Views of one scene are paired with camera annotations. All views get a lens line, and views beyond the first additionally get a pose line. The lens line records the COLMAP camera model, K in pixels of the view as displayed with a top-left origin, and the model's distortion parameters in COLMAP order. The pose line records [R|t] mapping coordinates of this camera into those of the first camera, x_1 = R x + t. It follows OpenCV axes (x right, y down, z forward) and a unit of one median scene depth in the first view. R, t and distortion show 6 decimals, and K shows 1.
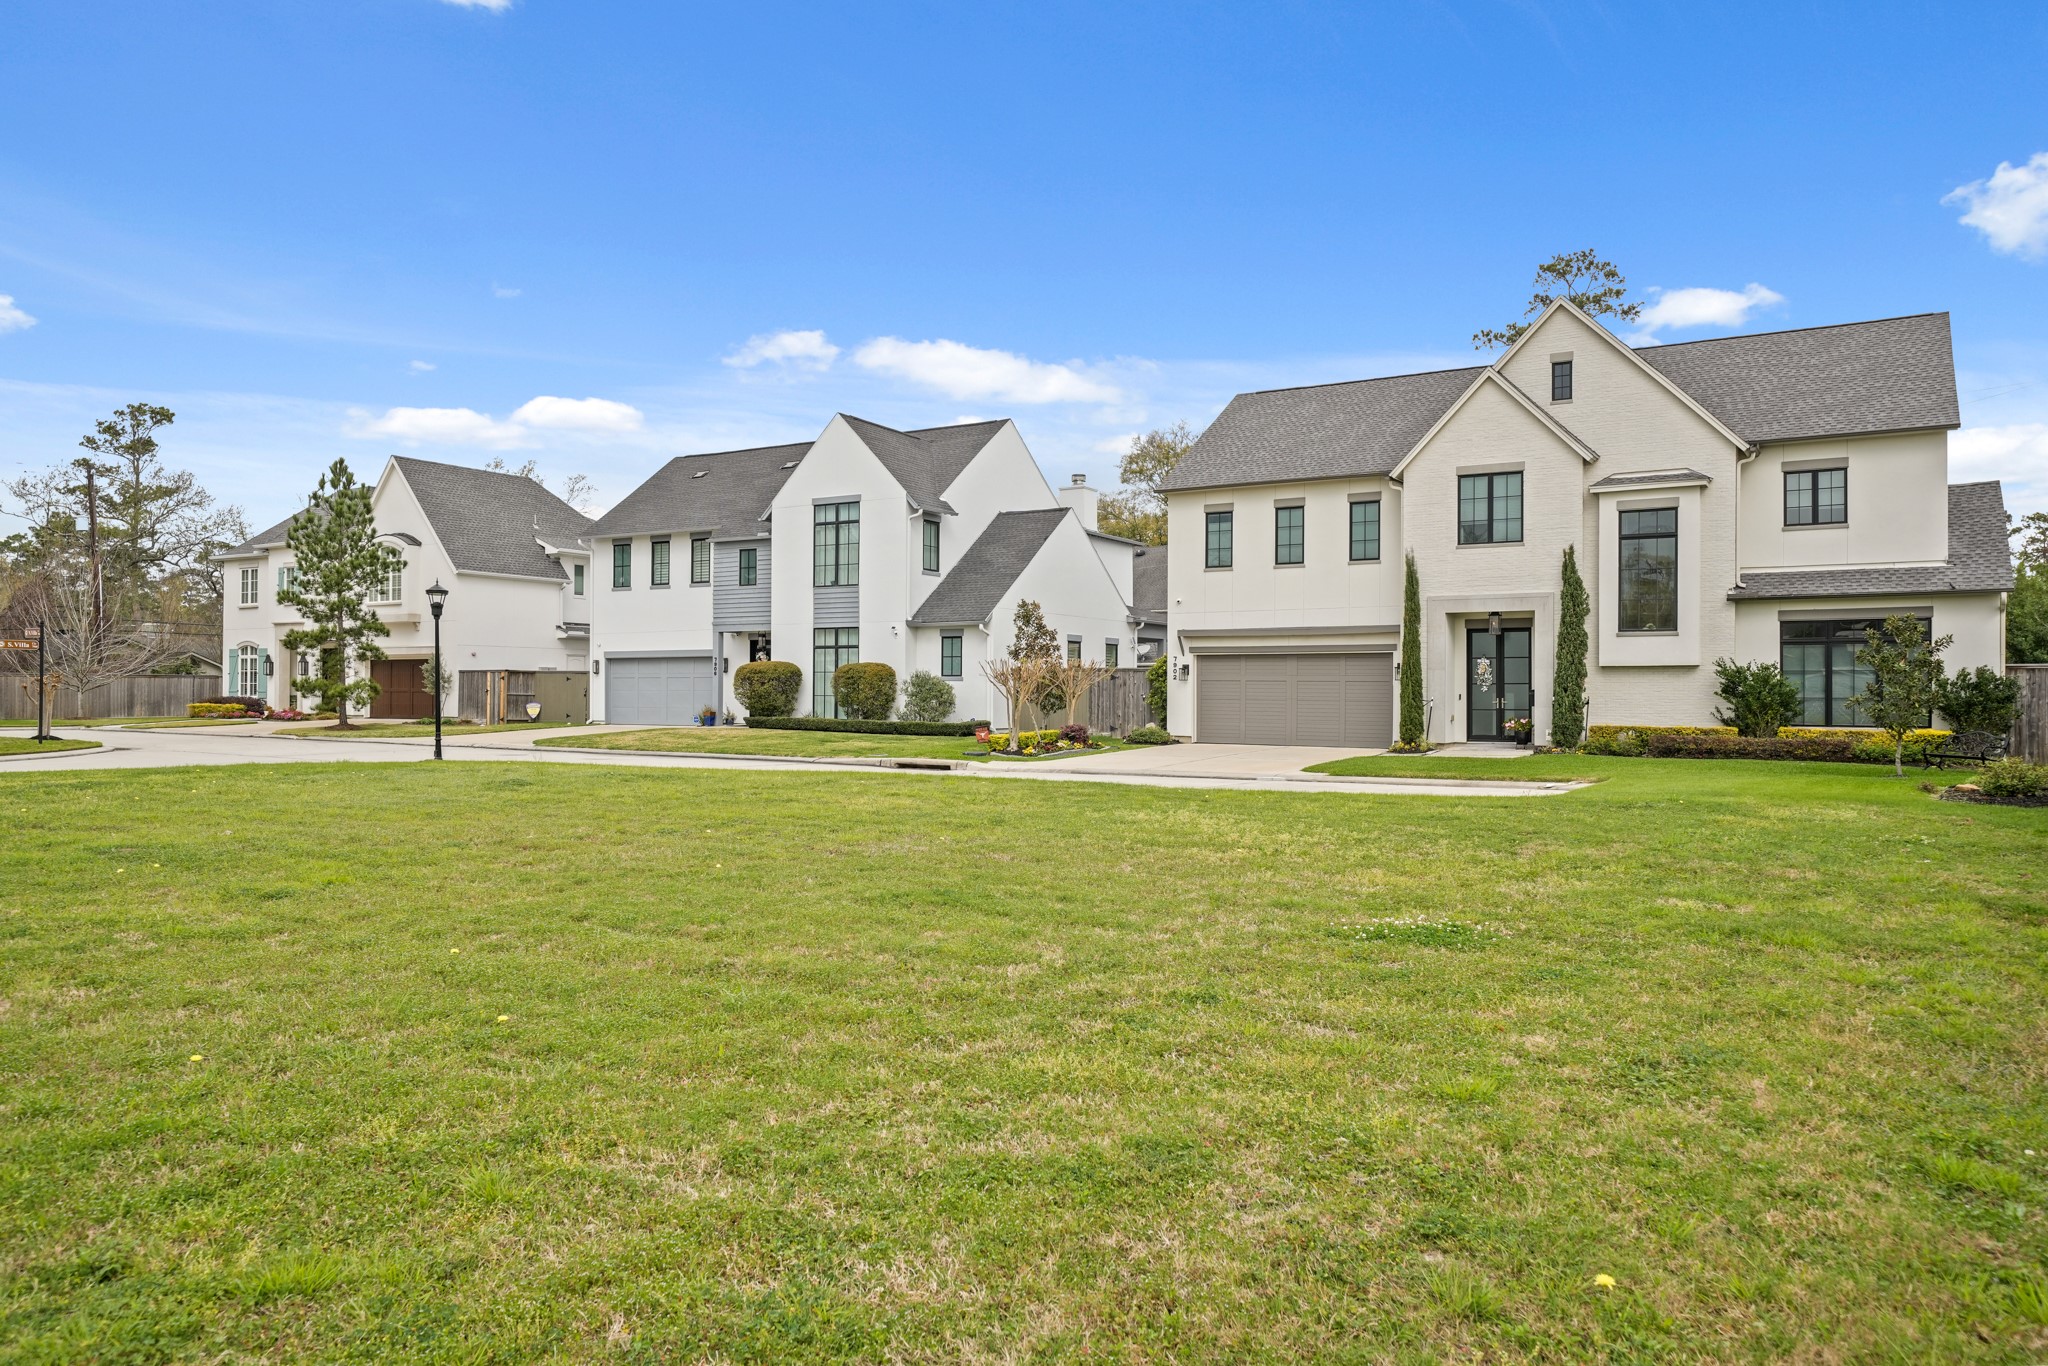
lens RADIAL K [[1384.4, 0, 1024.0], [0, 1384.4, 683.0], [0, 0, 1]] dist [-0.001264, -0.000305]
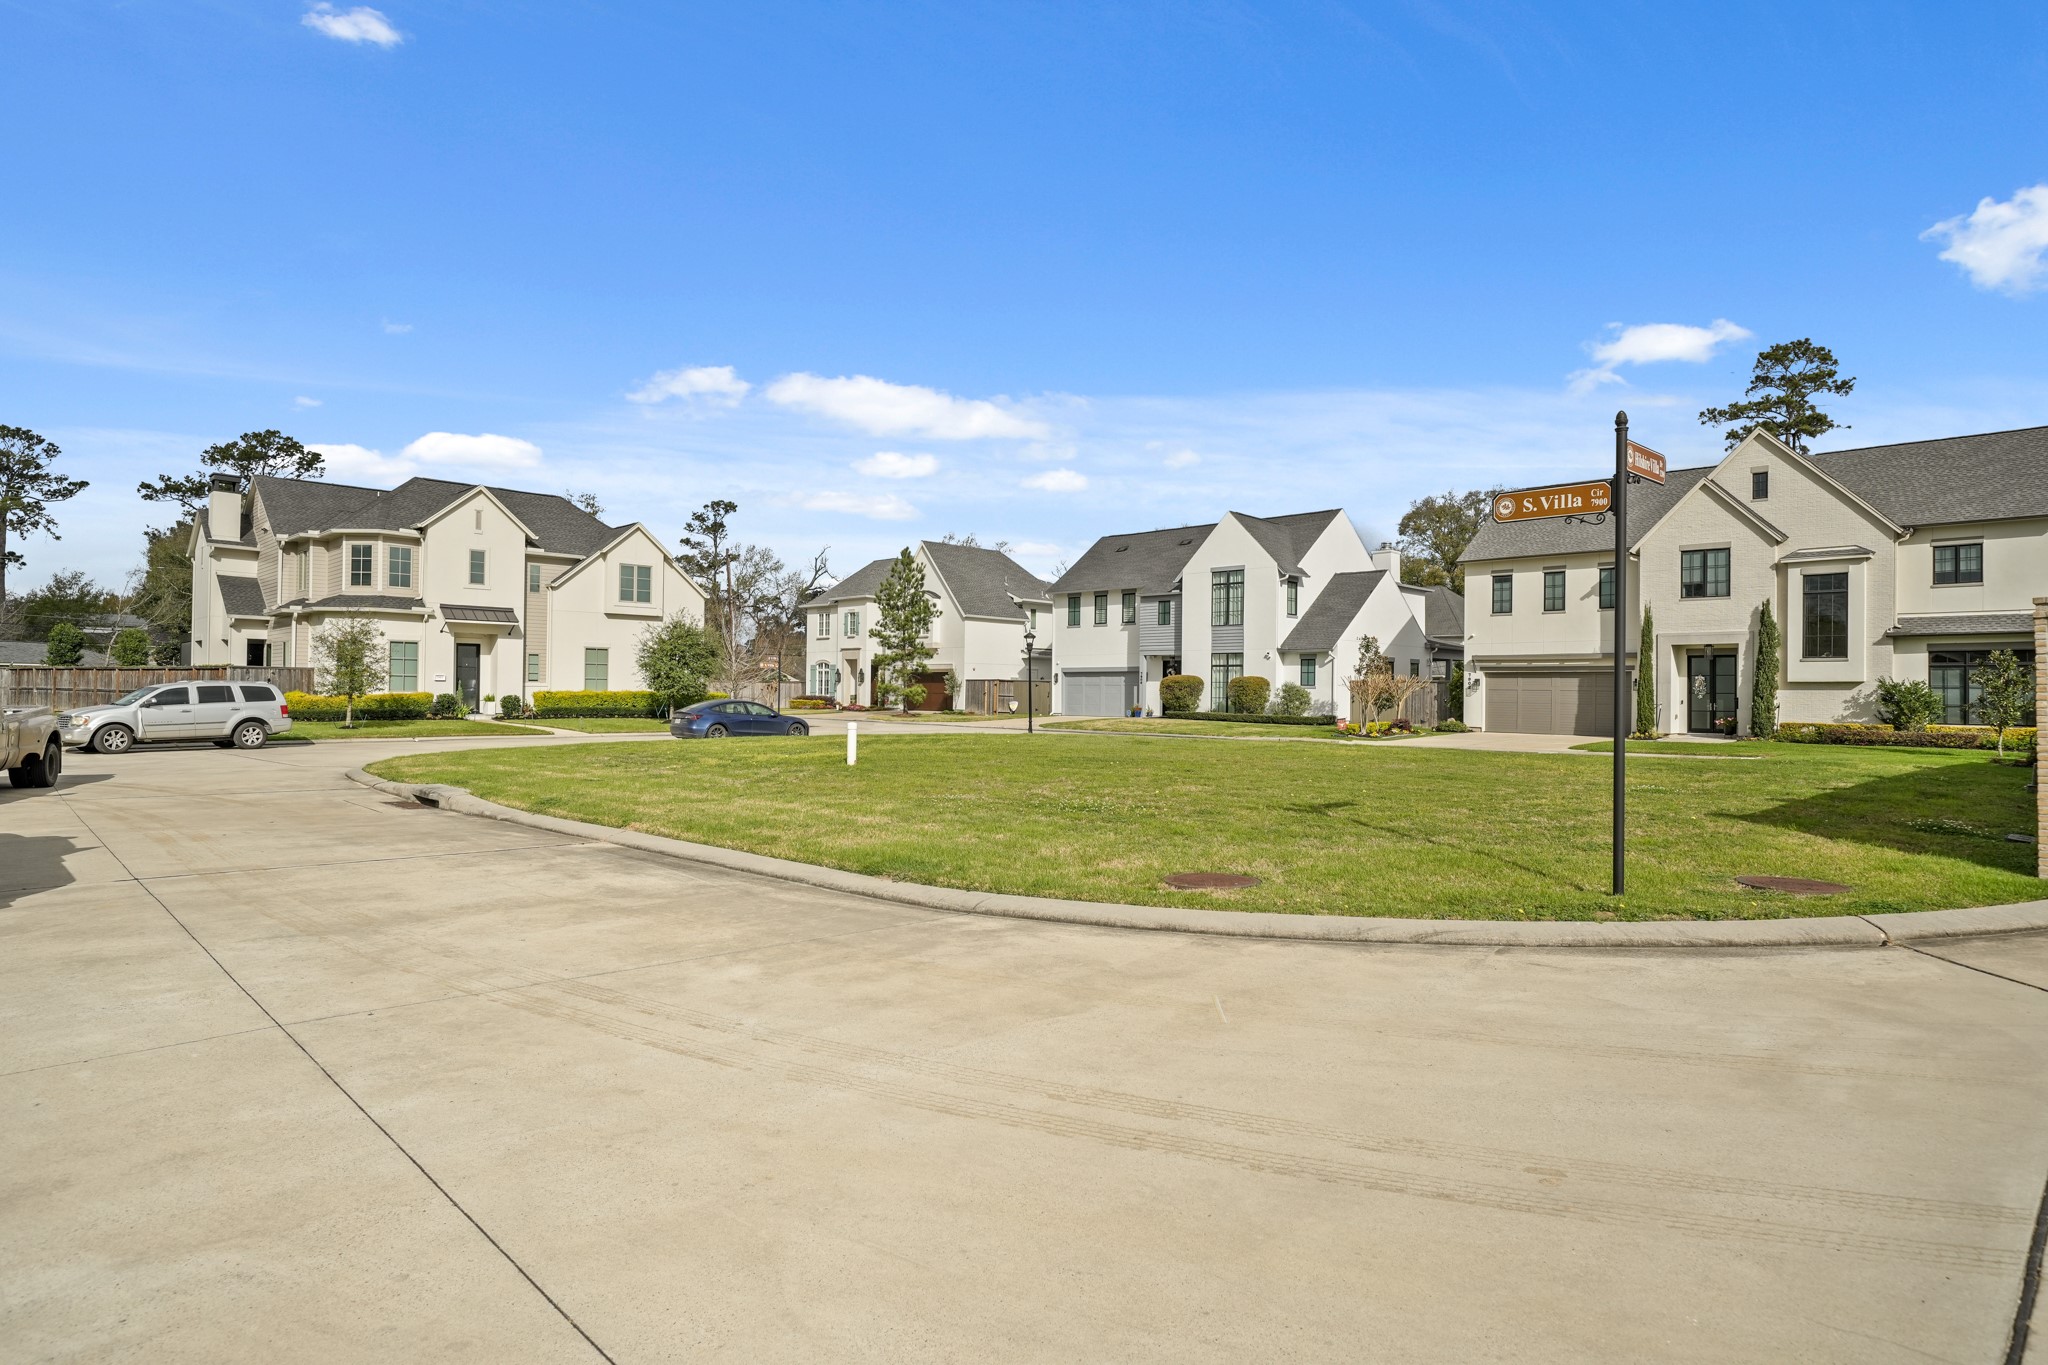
lens RADIAL K [[1114.2, 0, 1024.0], [0, 1114.2, 682.5], [0, 0, 1]] dist [-0.000085, -0.000693]
pose [[0.972177, 0.002597, -0.234231, -0.067099], [-0.002960, 0.999995, -0.001196, -0.005691], [0.234227, 0.001856, 0.972180, -0.241508]]
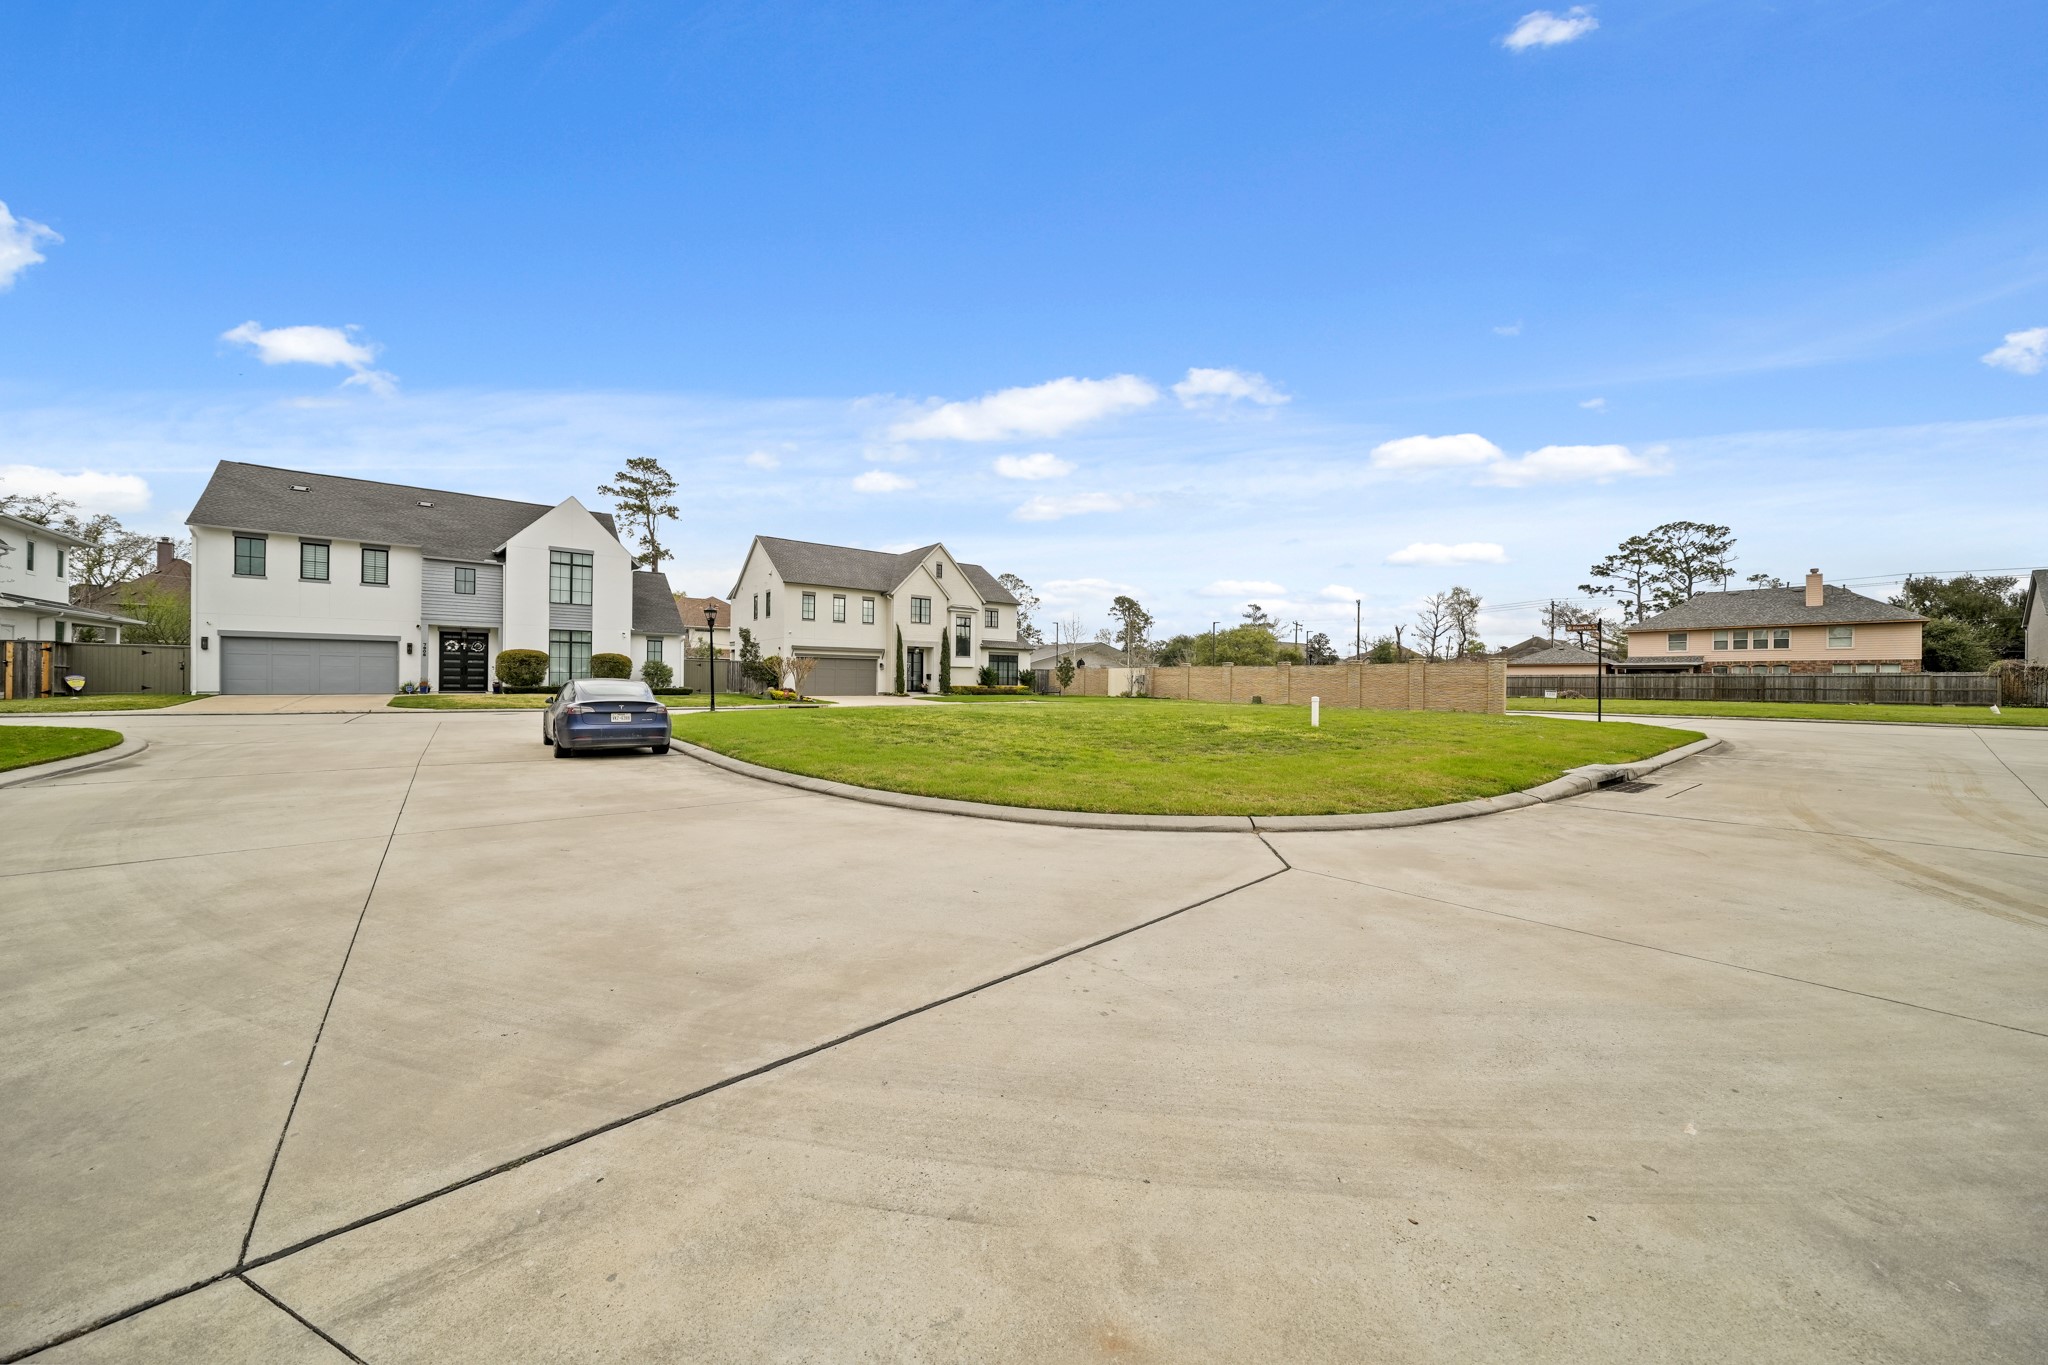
lens RADIAL K [[705.3, 0, 1014.7], [0, 705.3, 685.2], [0, 0, 1]] dist [-0.001046, -0.000116]
pose [[0.342565, -0.004148, 0.939485, -0.732785], [-0.013771, 0.999861, 0.009436, 0.008990], [-0.939393, -0.016170, 0.342460, 0.243632]]
